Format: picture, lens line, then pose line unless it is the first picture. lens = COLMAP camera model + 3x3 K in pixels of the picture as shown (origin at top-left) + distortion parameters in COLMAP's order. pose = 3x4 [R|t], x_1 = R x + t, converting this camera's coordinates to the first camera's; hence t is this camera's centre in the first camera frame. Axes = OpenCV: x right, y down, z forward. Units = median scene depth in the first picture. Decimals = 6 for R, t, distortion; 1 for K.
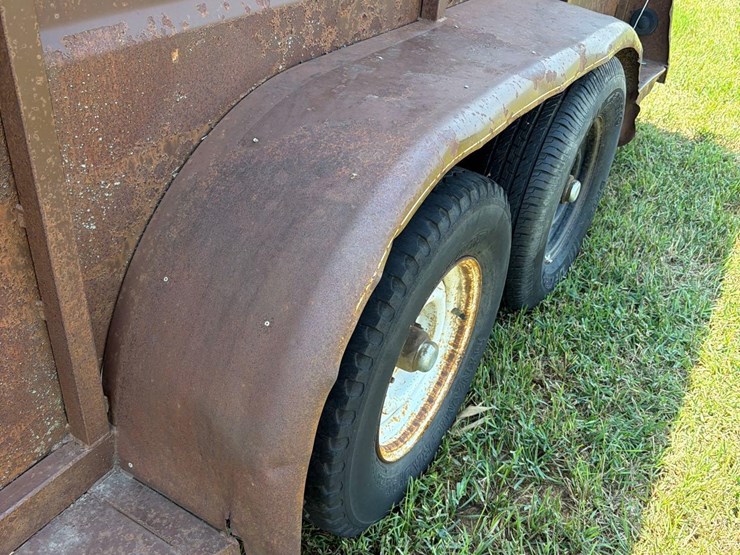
lens RADIAL K [[691.9, 0, 356.7], [0, 691.9, 240.0], [0, 0, 1]] dist [0.048012, 0.000000]
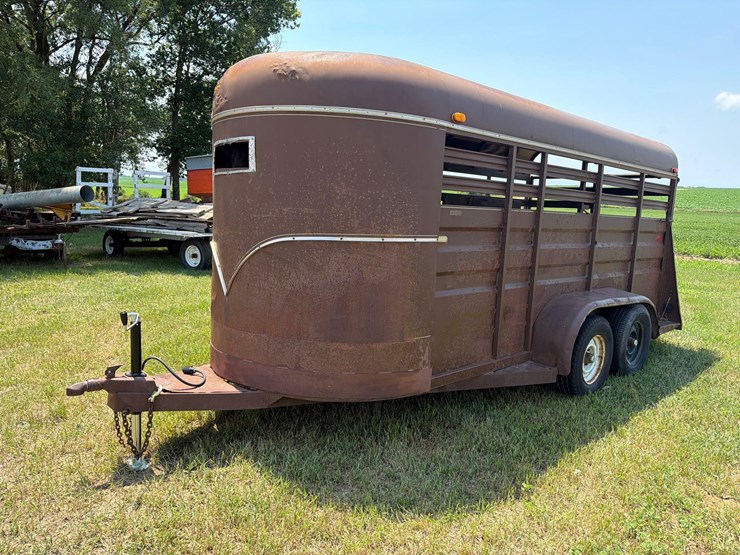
lens RADIAL K [[518.0, 0, 367.7], [0, 518.0, 278.7], [0, 0, 1]] dist [0.067759, -0.058142]
pose [[0.964417, 0.012642, -0.264083, -0.383492], [-0.123847, 0.904090, -0.409004, 1.190720], [0.233584, 0.427156, 0.873485, -2.338648]]
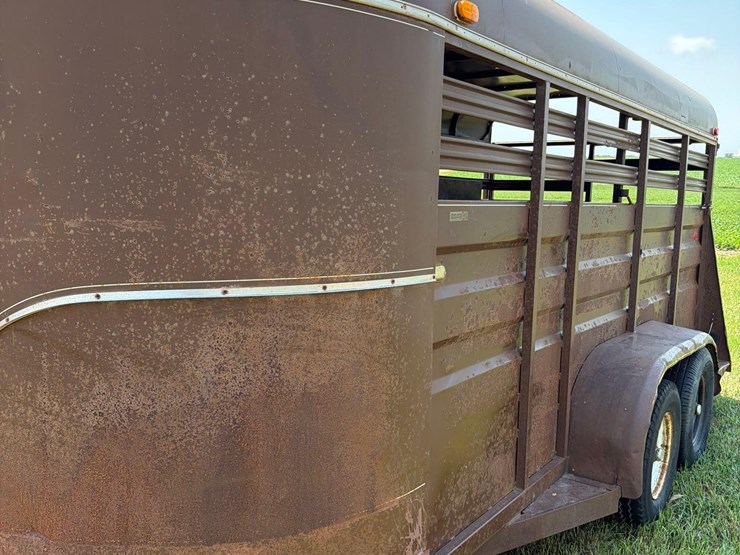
lens RADIAL K [[691.9, 0, 375.5], [0, 691.9, 280.4], [0, 0, 1]] dist [0.048012, 0.000000]
pose [[0.998231, -0.032743, -0.049634, -0.756813], [0.008858, 0.907302, -0.420386, 0.633688], [0.058798, 0.419203, 0.905987, -1.585089]]
